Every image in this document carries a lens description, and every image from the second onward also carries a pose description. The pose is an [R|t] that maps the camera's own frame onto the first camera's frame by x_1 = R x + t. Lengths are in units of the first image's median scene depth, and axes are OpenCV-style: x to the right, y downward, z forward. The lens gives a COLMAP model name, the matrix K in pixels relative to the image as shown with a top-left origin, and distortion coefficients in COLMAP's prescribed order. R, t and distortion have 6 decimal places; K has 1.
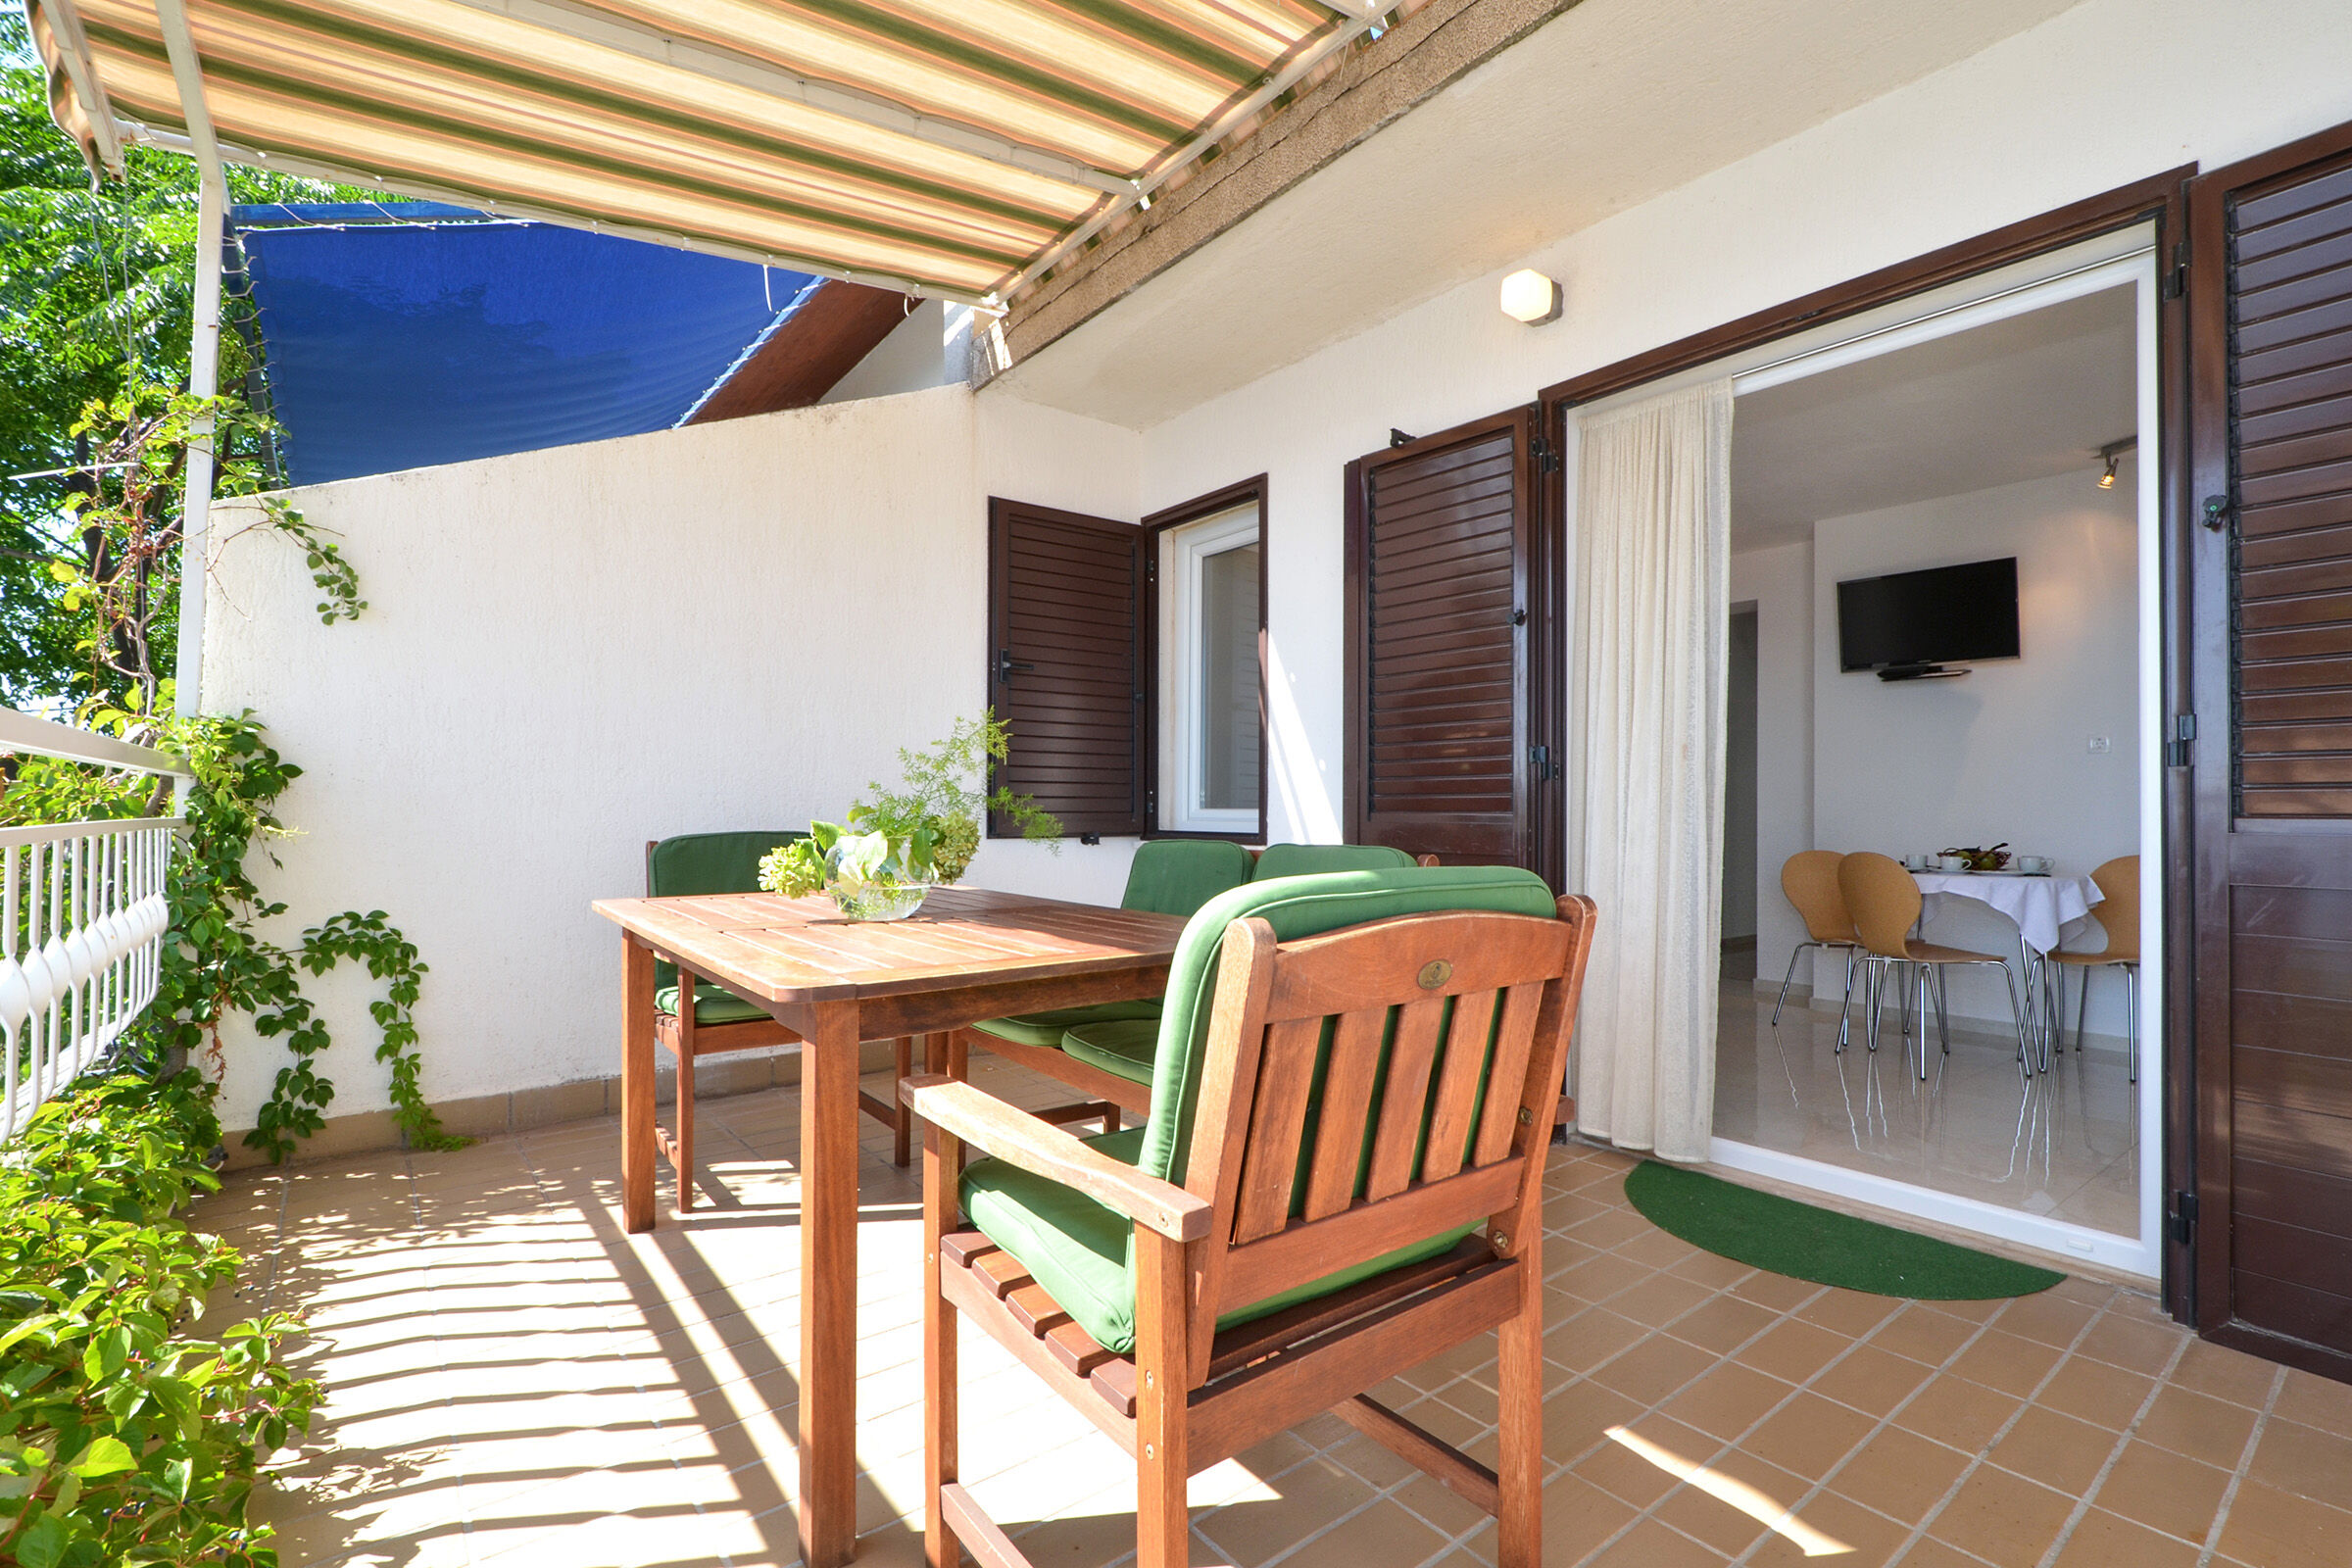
lens RADIAL K [[1052.1, 0, 1172.2], [0, 1052.1, 806.7], [0, 0, 1]] dist [-0.000848, -0.004814]
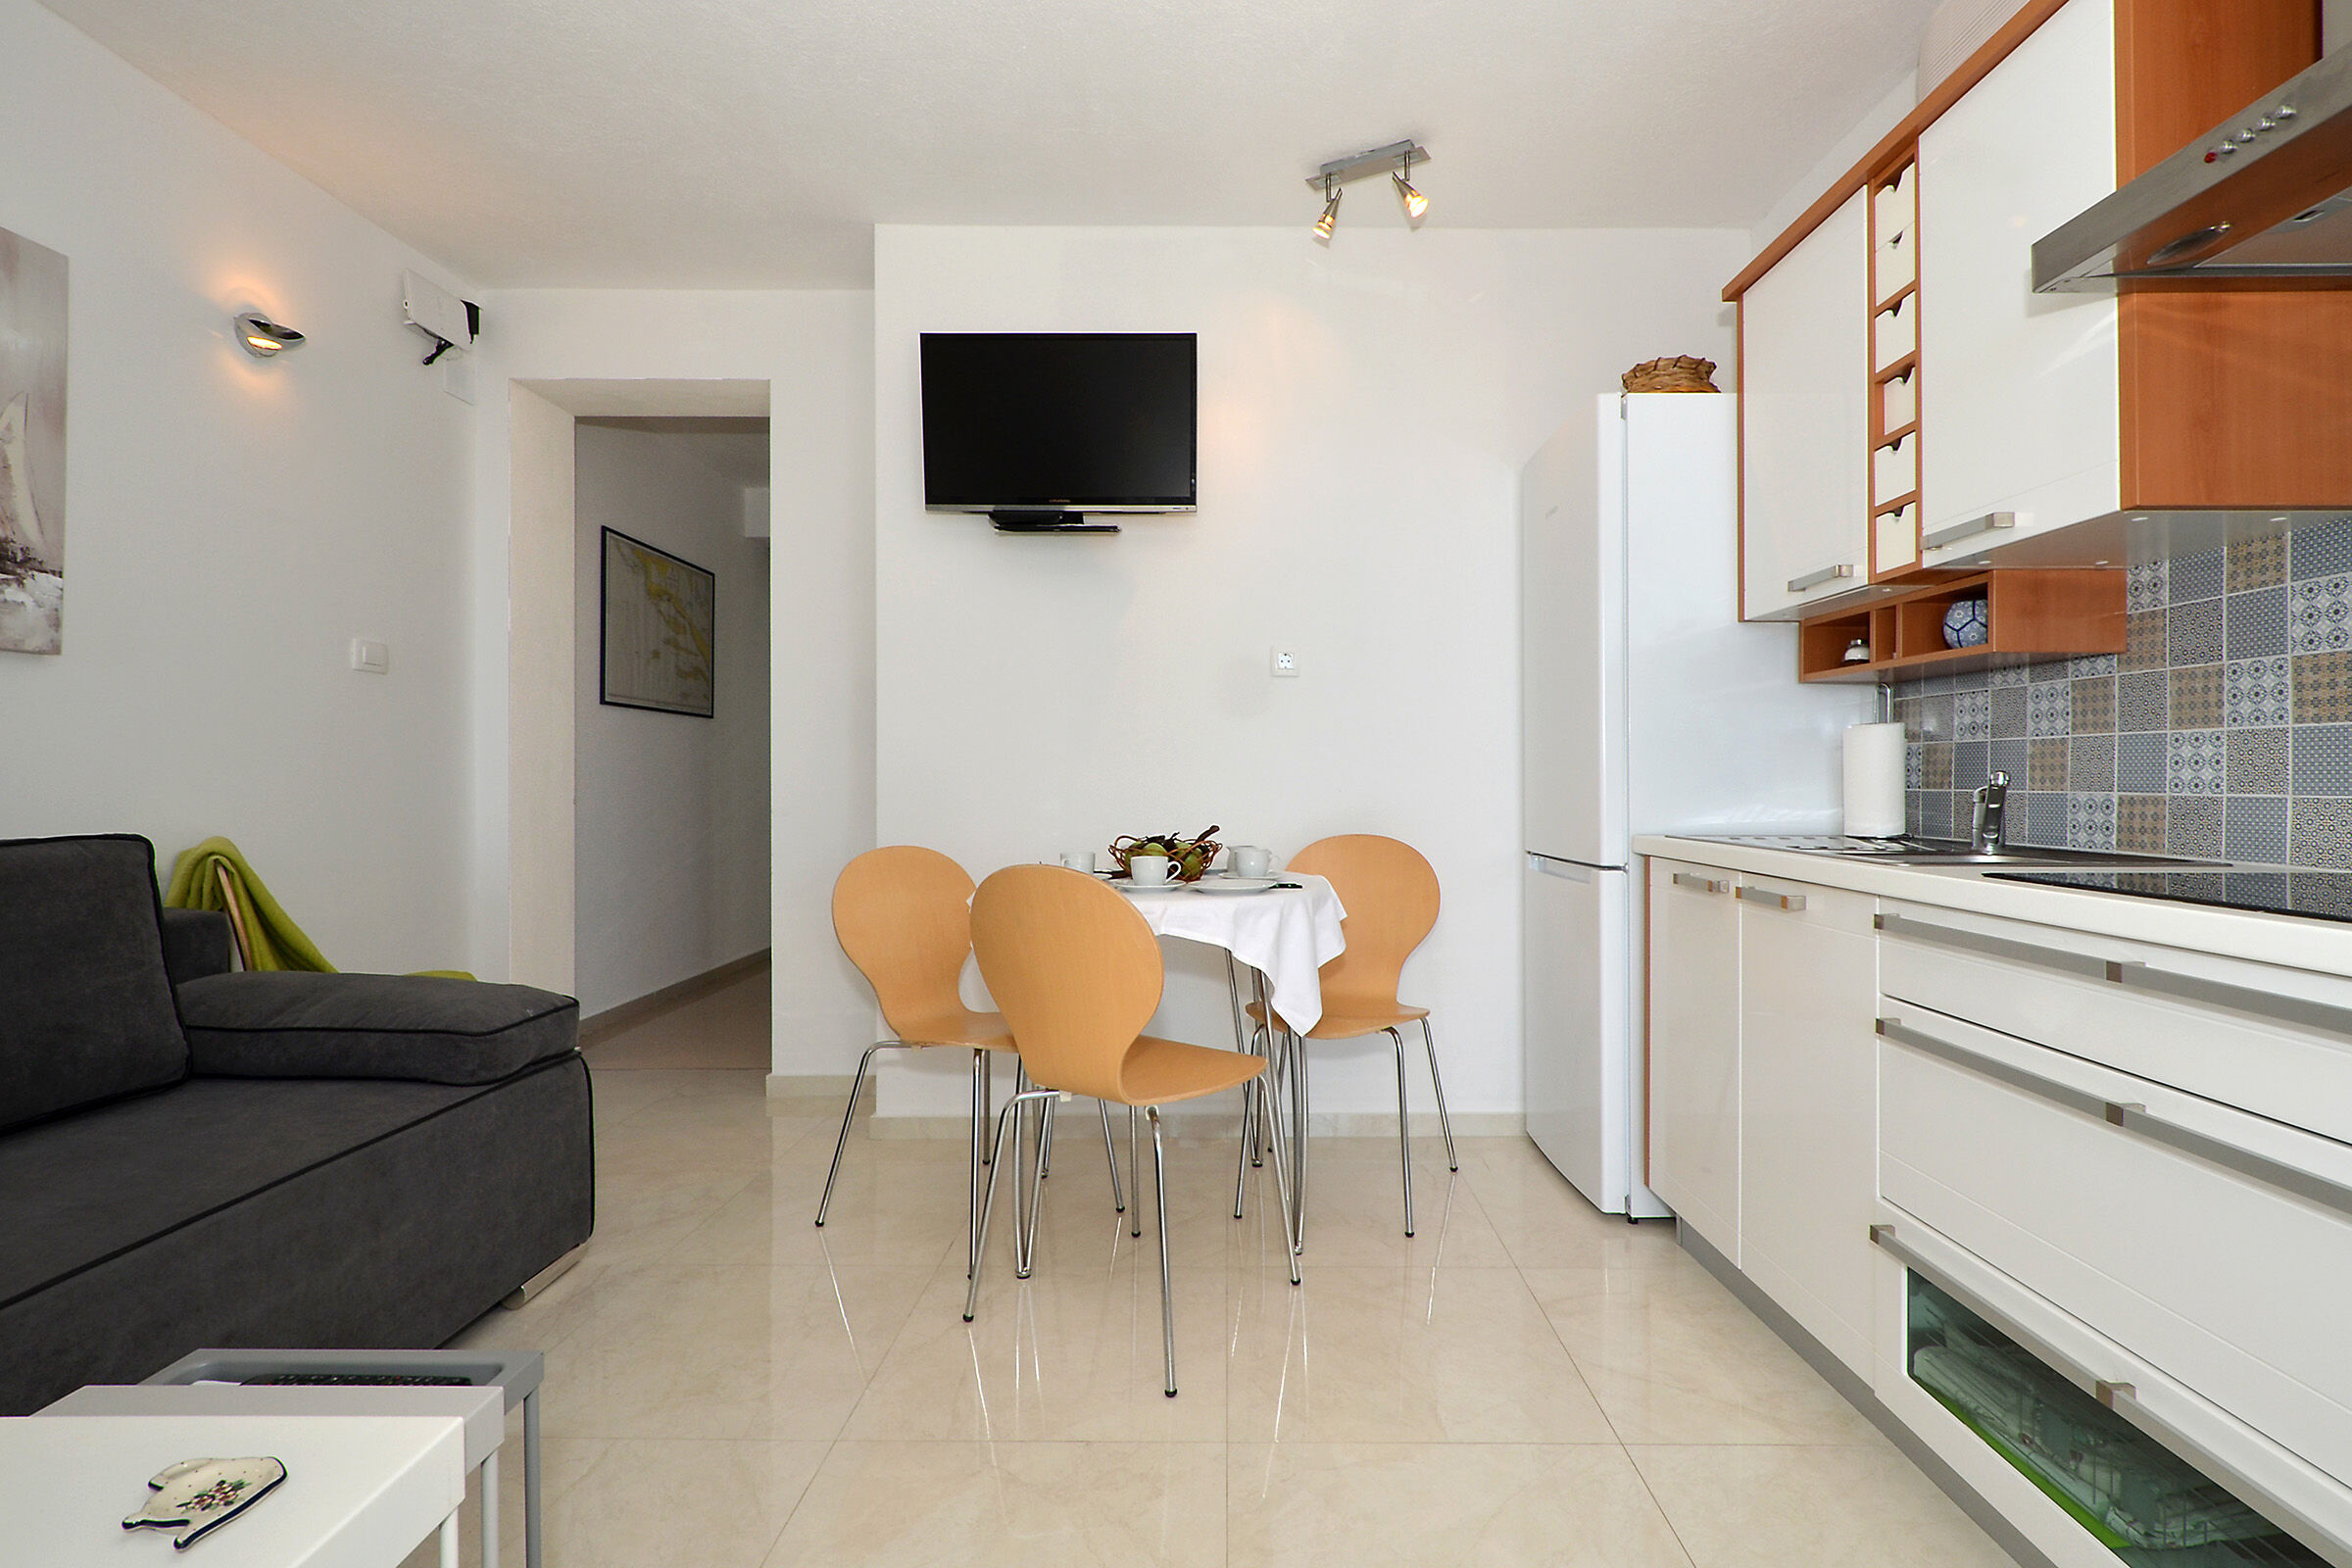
lens RADIAL K [[1097.3, 0, 1231.9], [0, 1097.3, 779.0], [0, 0, 1]] dist [0.000064, -0.005945]
pose [[0.607194, -0.010167, 0.794489, 0.325921], [0.005463, 0.999948, 0.008621, 0.004874], [-0.794535, -0.000894, 0.607217, 0.611852]]
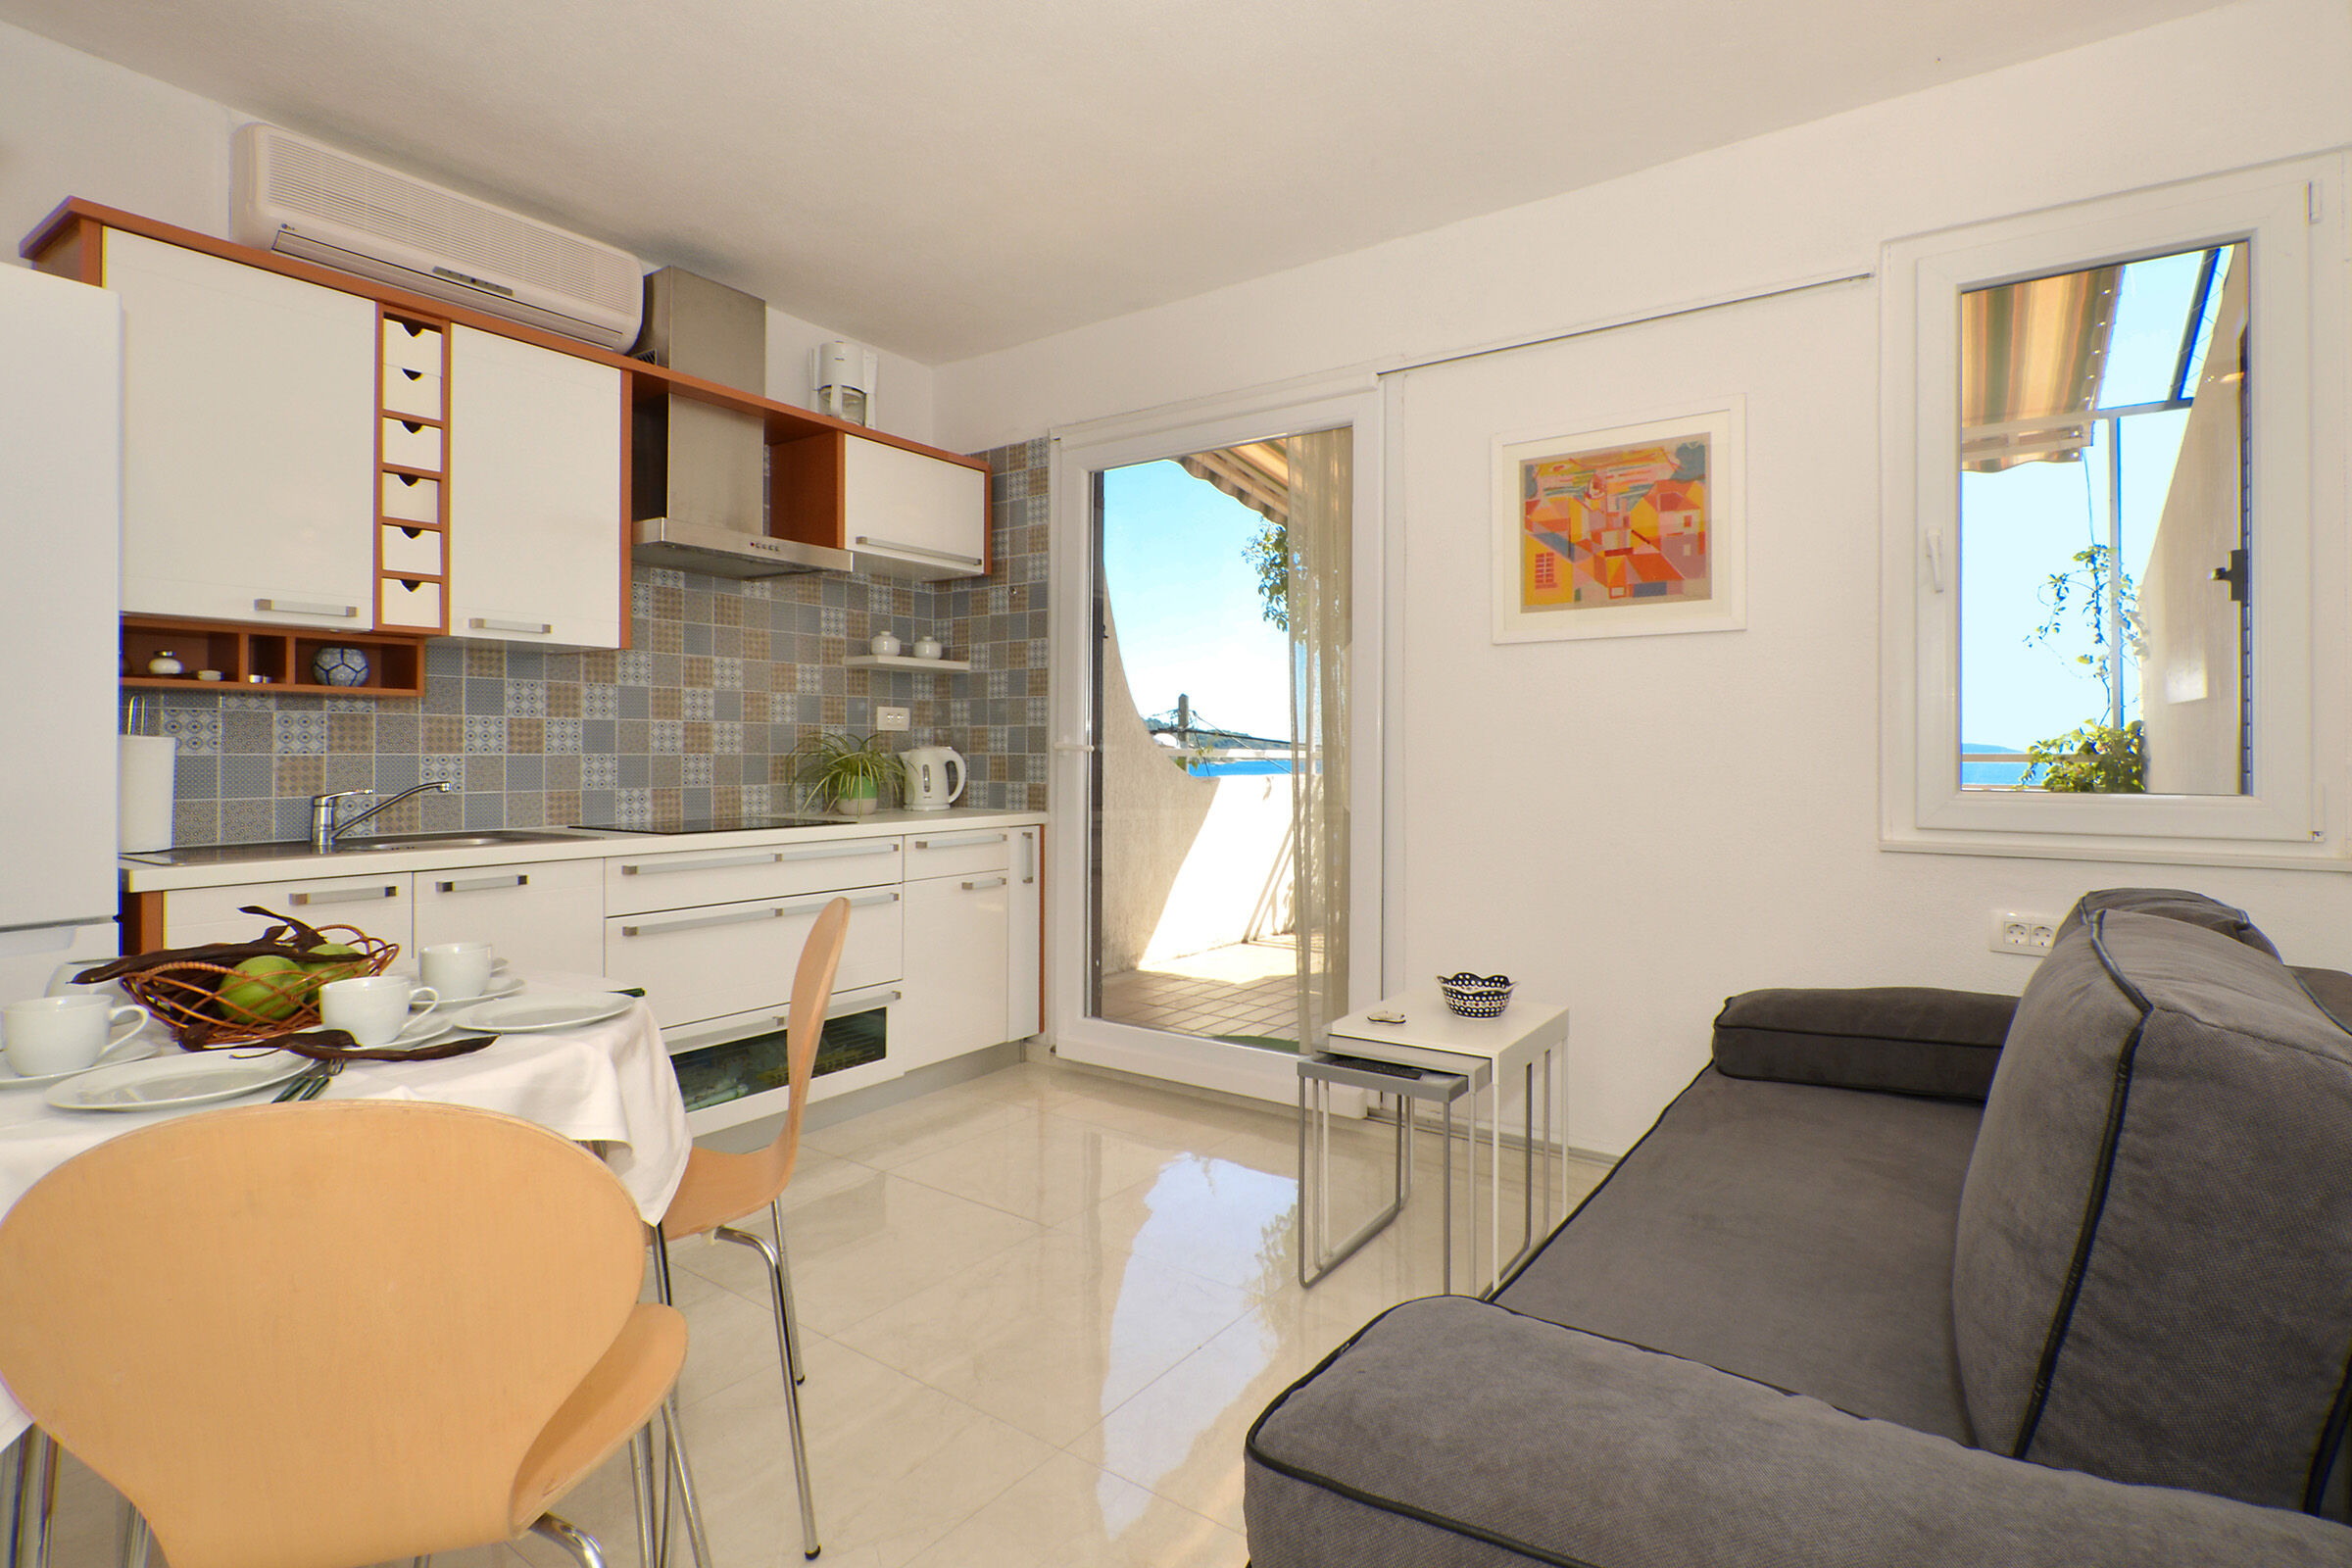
lens RADIAL K [[1094.8, 0, 1219.3], [0, 1094.8, 744.2], [0, 0, 1]] dist [-0.024866, -0.000394]
pose [[-0.948730, -0.012648, -0.315836, 0.619522], [-0.010364, 0.999907, -0.008911, -0.012760], [0.315919, -0.005181, -0.948772, 1.337903]]
